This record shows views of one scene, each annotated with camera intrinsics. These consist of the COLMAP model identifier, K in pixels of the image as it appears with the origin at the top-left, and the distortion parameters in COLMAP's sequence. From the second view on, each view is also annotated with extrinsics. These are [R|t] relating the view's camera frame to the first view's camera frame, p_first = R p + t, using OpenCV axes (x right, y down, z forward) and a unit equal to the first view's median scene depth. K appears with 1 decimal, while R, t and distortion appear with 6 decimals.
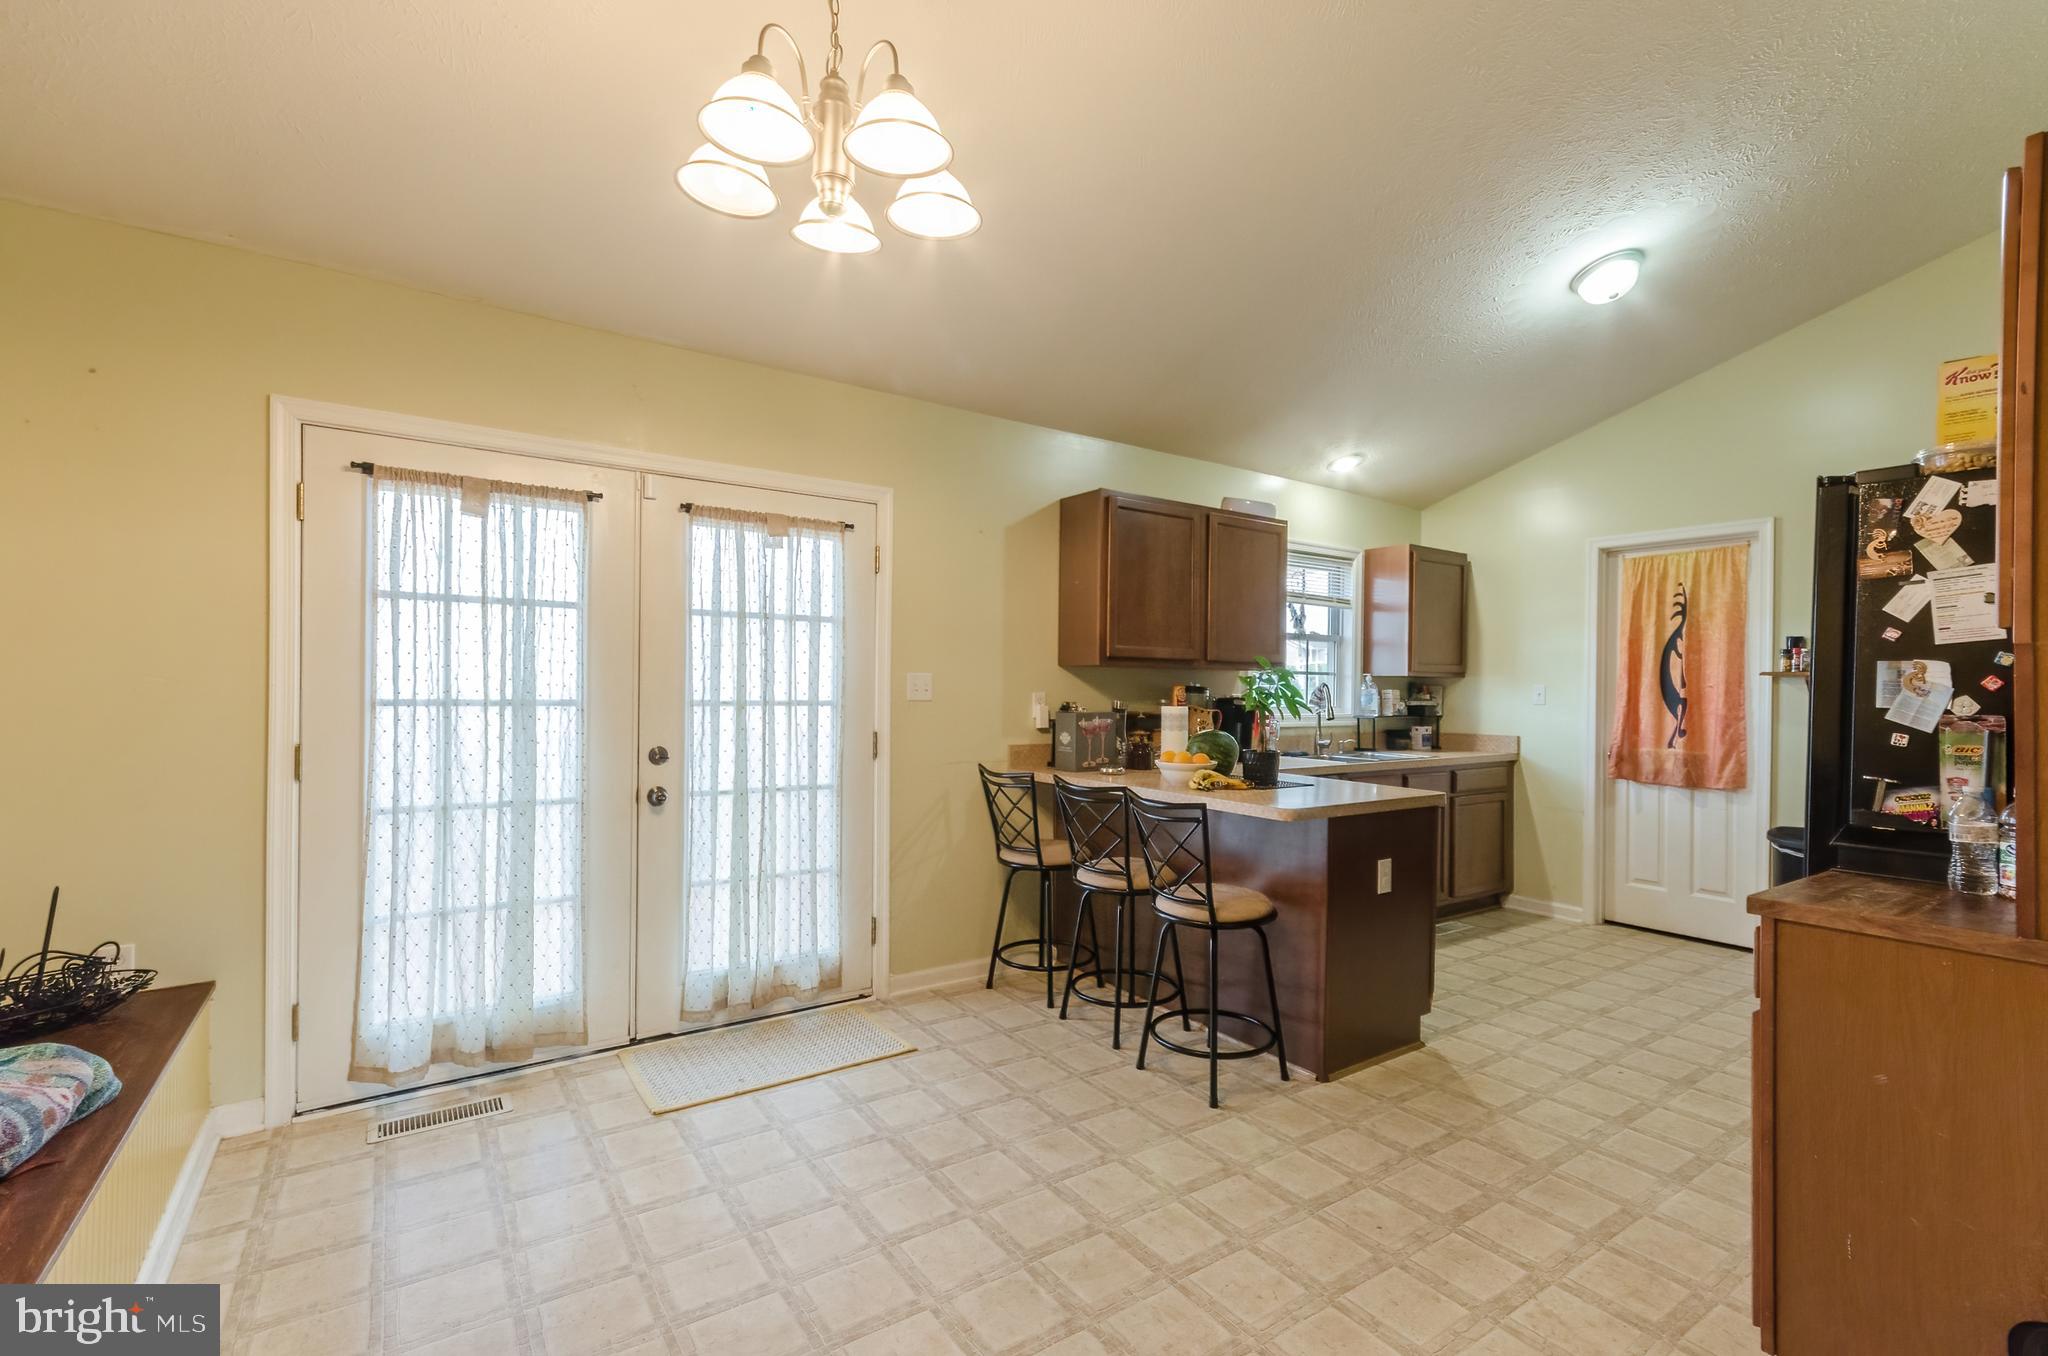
lens RADIAL K [[911.7, 0, 1053.3], [0, 911.7, 689.4], [0, 0, 1]] dist [0.003191, 0.000278]
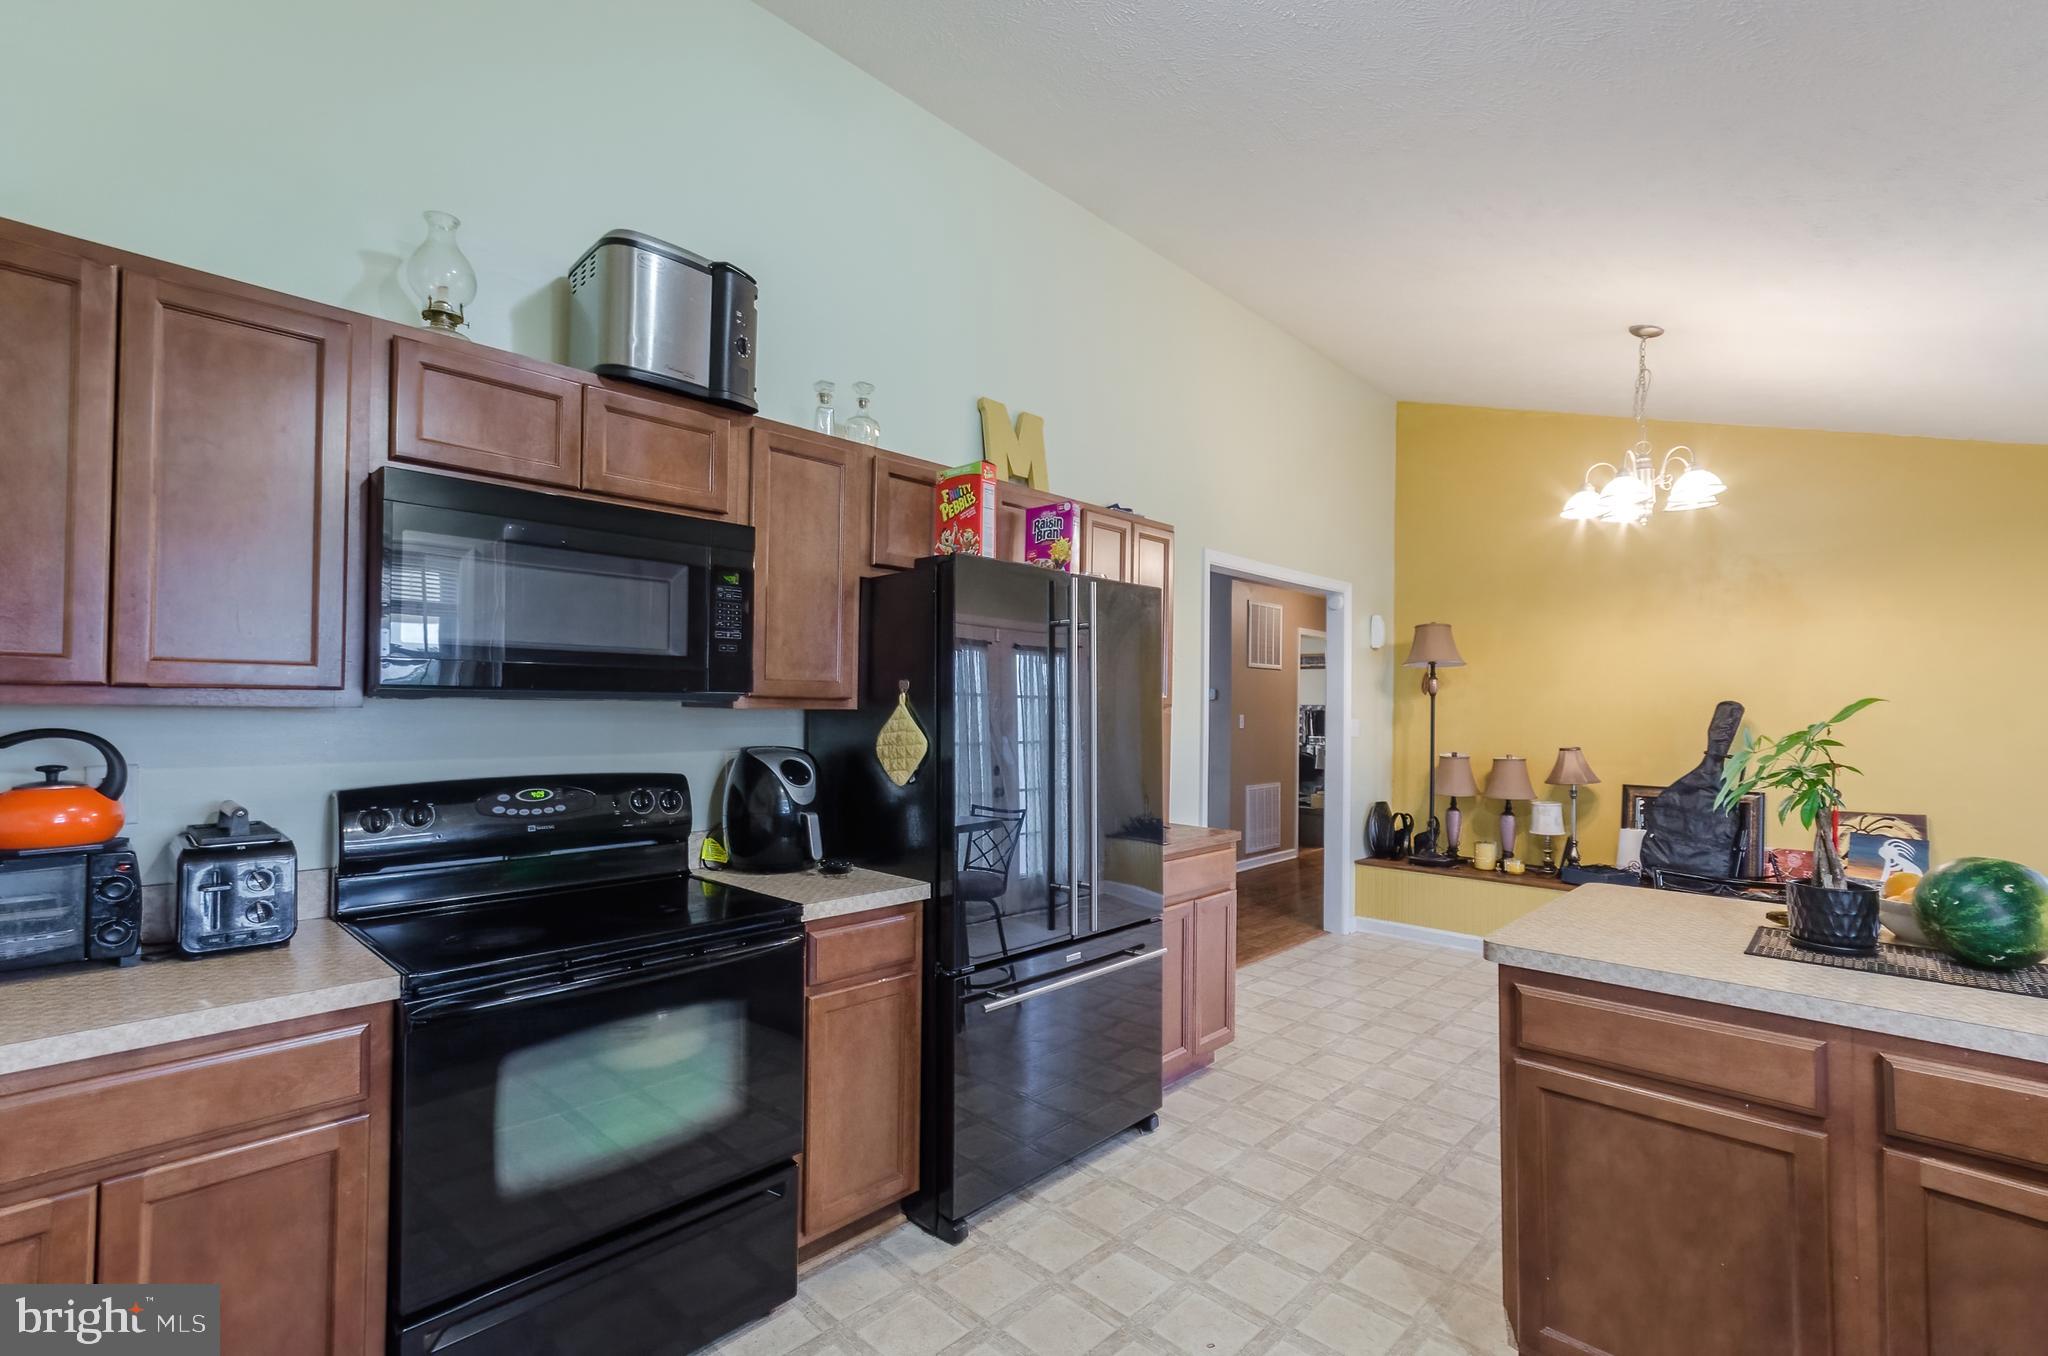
lens RADIAL K [[905.9, 0, 1046.4], [0, 905.9, 696.1], [0, 0, 1]] dist [0.002973, -0.000205]
pose [[-0.982872, -0.020082, -0.183190, 0.814355], [-0.017543, 0.999726, -0.015470, -0.026401], [0.183450, -0.011992, -0.982956, 1.526619]]
